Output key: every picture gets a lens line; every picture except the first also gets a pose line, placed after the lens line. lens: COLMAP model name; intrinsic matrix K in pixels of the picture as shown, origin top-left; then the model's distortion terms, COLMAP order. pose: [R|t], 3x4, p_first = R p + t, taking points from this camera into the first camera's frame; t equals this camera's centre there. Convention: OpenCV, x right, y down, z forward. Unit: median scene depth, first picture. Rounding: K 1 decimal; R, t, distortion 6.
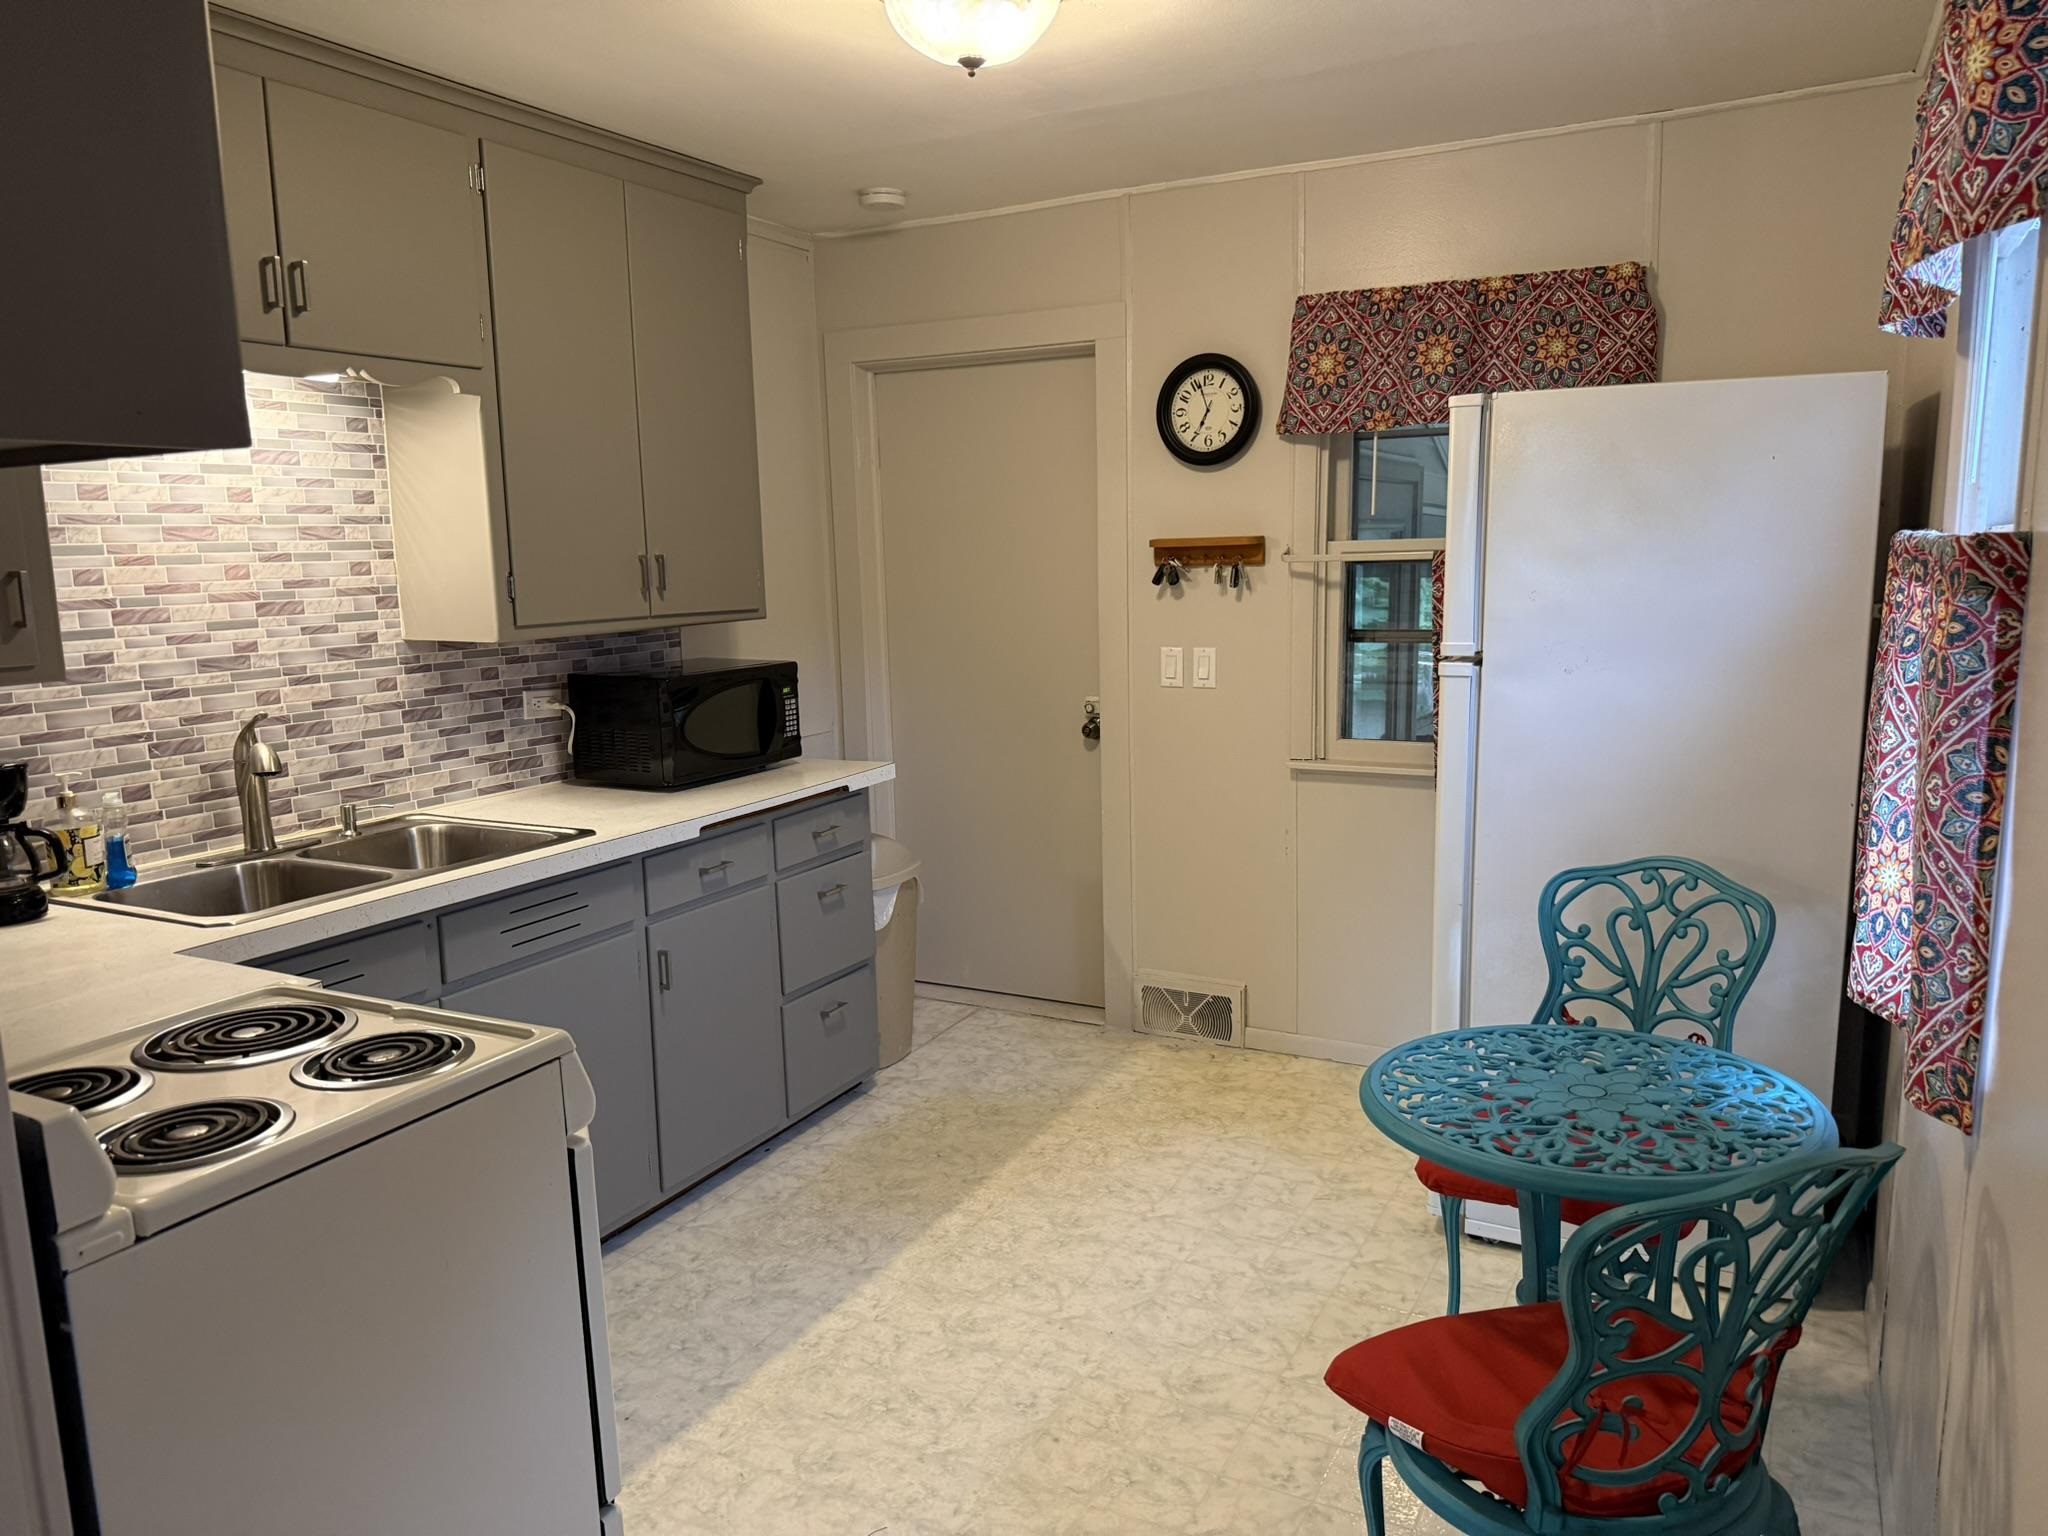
lens RADIAL K [[1444.3, 0, 1024.0], [0, 1444.3, 768.0], [0, 0, 1]] dist [0.075588, -0.101793]
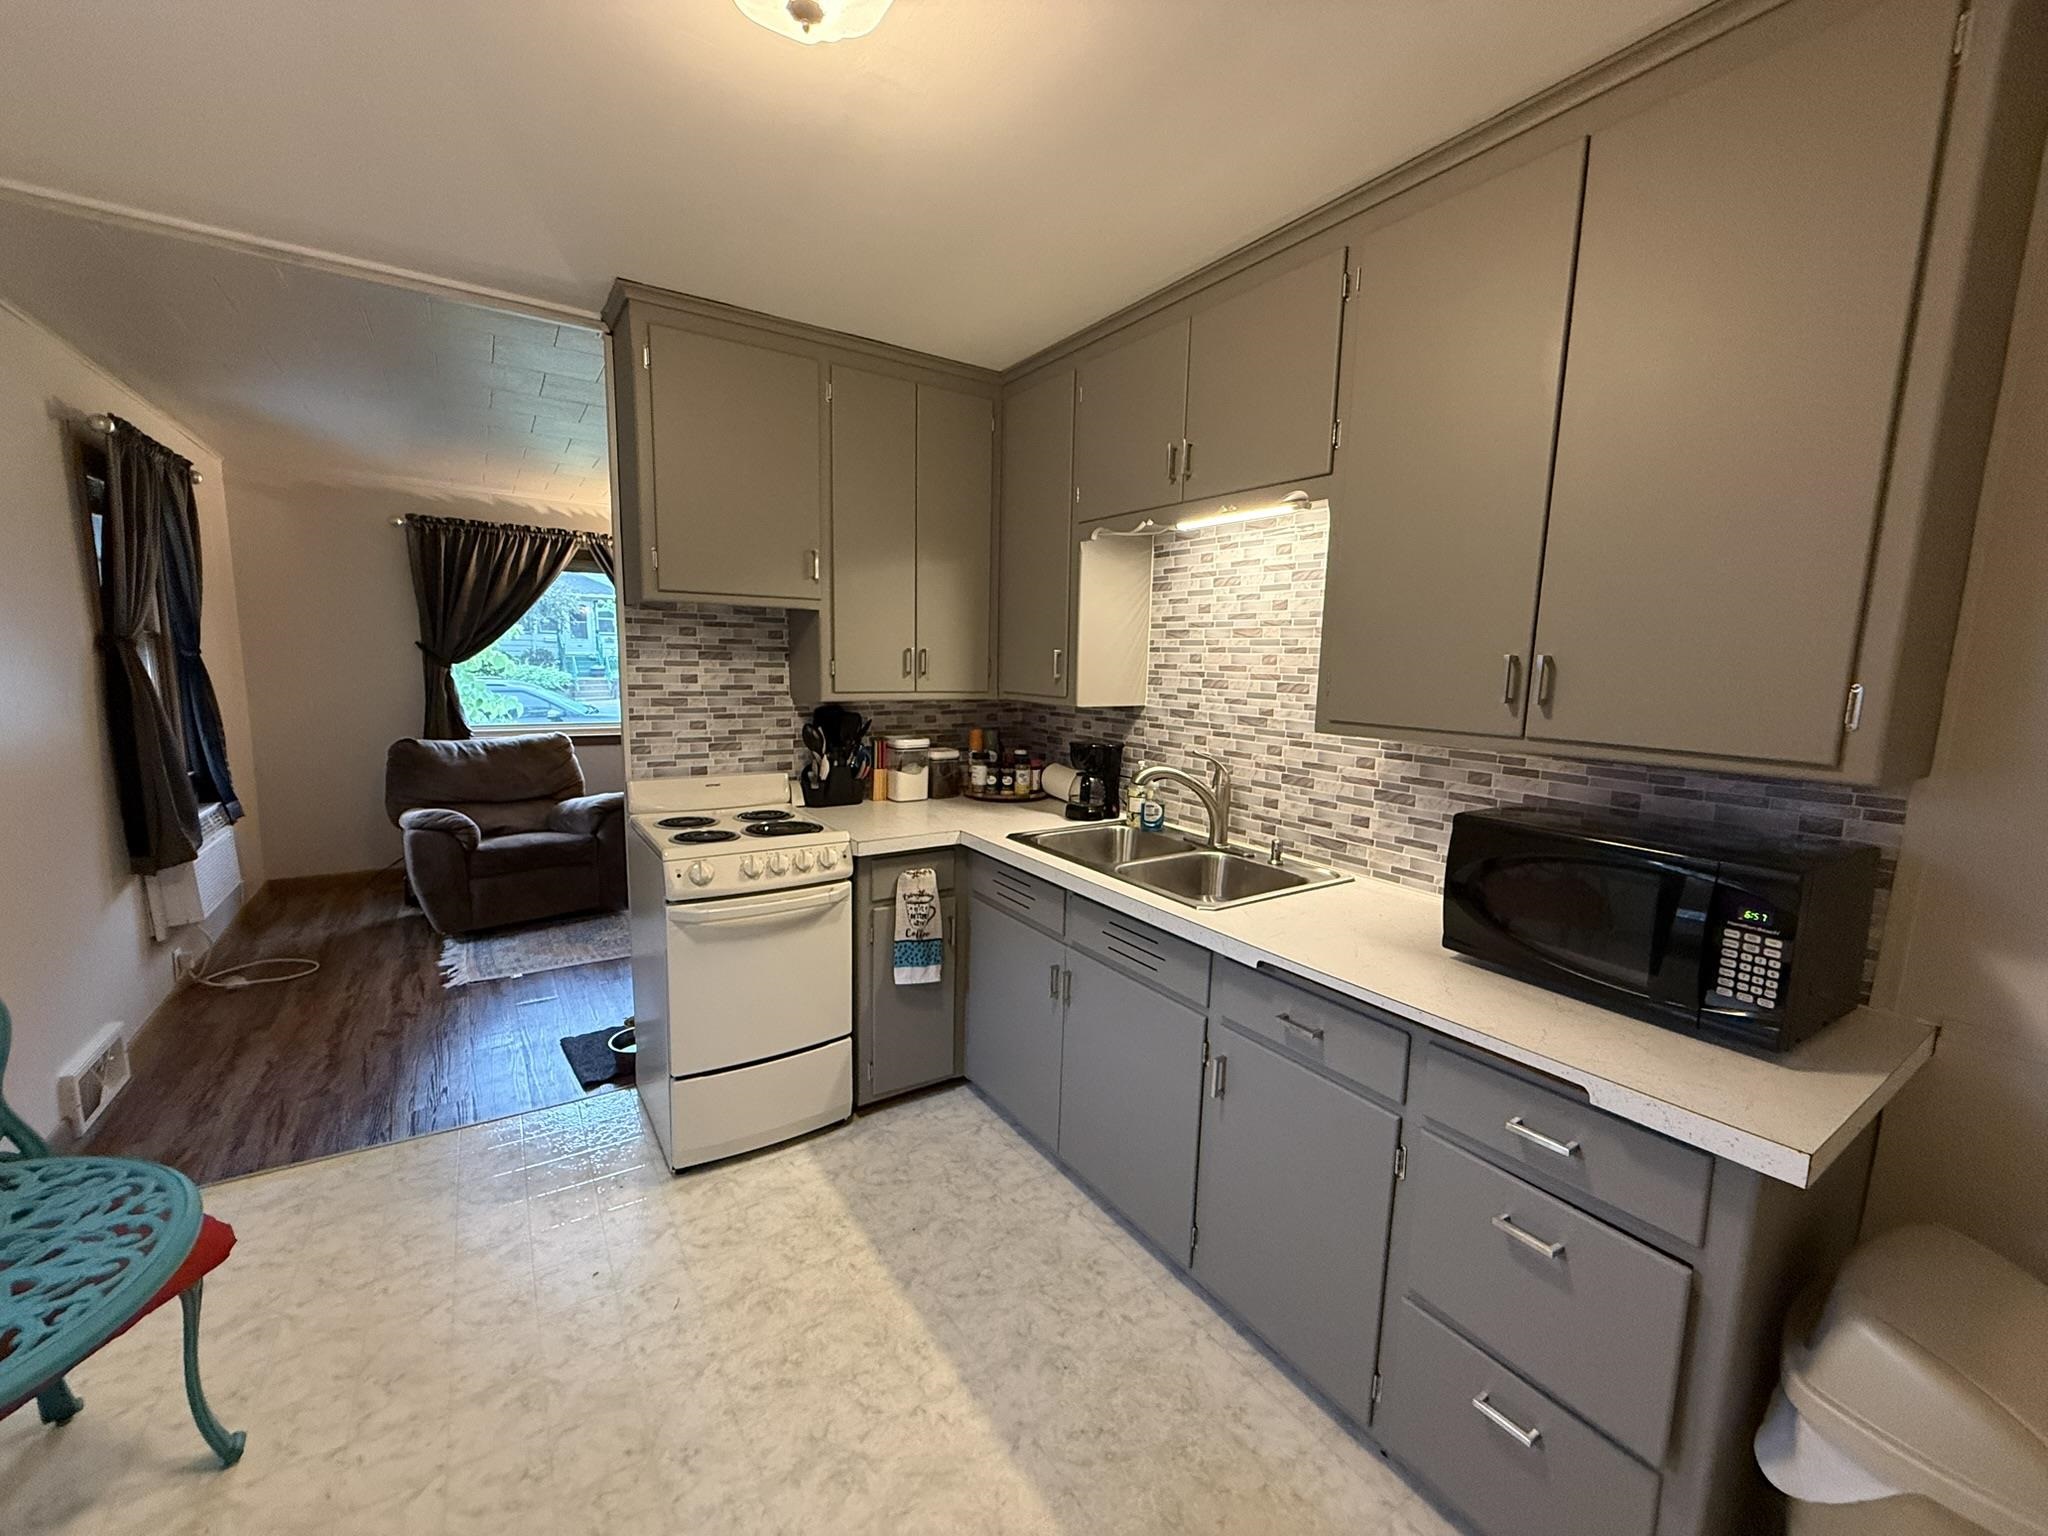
lens RADIAL K [[825.1, 0, 1017.3], [0, 825.1, 770.7], [0, 0, 1]] dist [0.008873, 0.000097]
pose [[-0.484911, 0.136576, -0.863834, 0.254970], [-0.143223, 0.961995, 0.232493, -0.158827], [0.862757, 0.236460, -0.446921, 1.025205]]
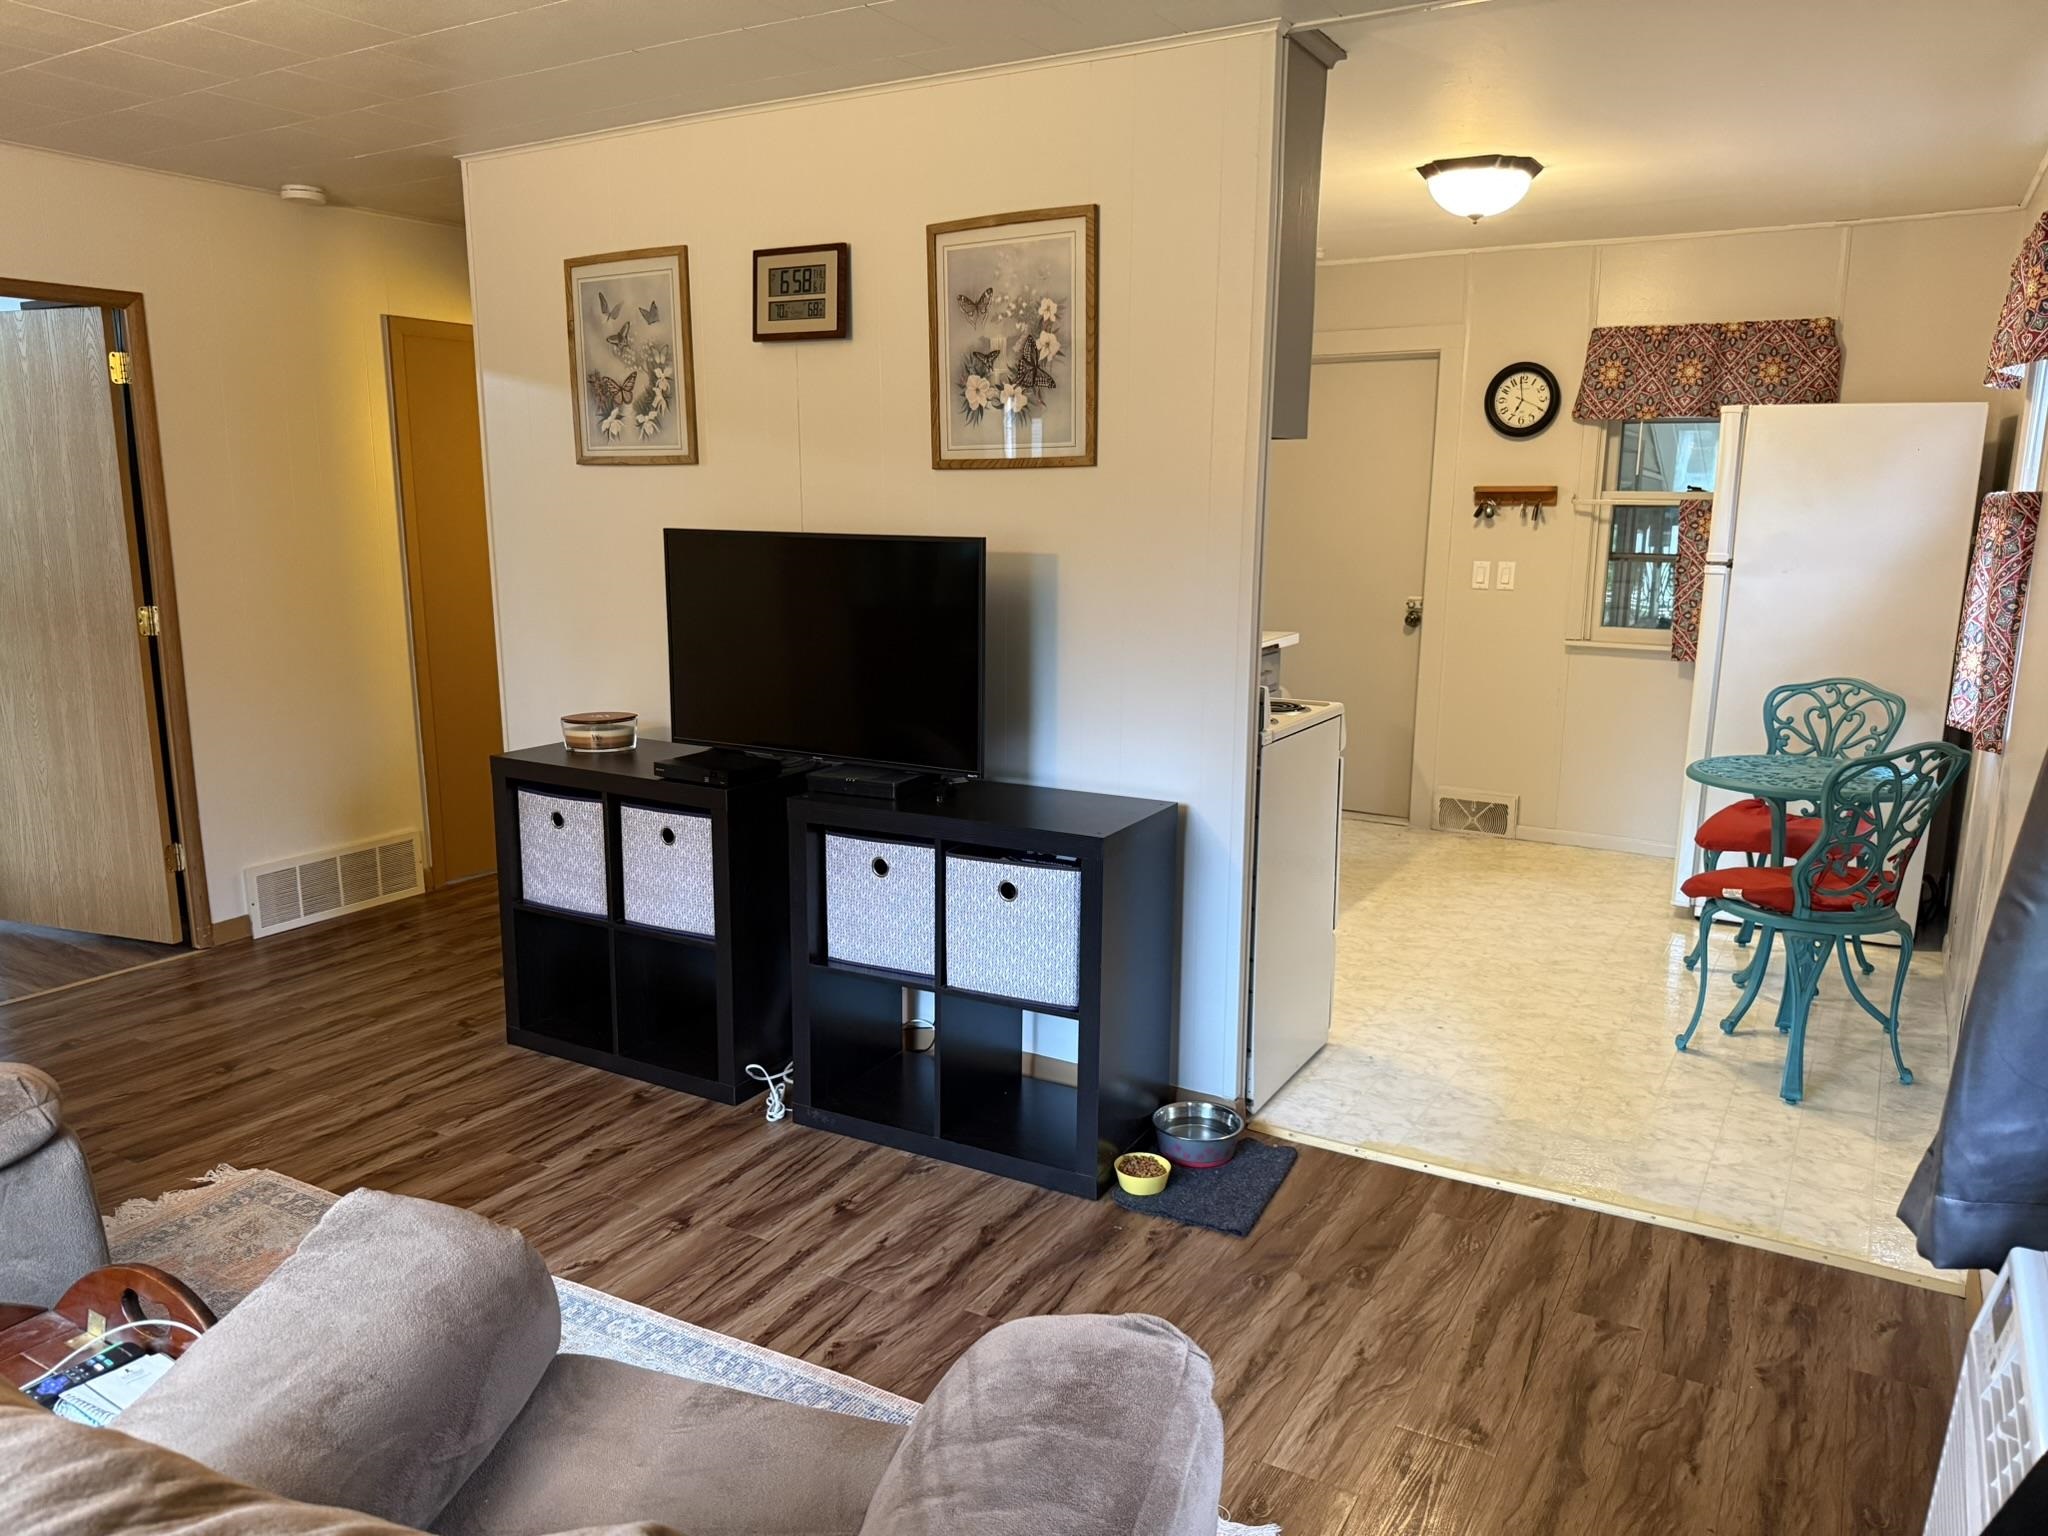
lens RADIAL K [[1503.8, 0, 1087.4], [0, 1503.8, 722.3], [0, 0, 1]] dist [0.100620, -0.002984]
pose [[0.999124, 0.041753, 0.002743, -0.353541], [-0.041754, 0.999128, 0.000295, 0.116125], [-0.002729, -0.000409, 0.999996, -0.638699]]
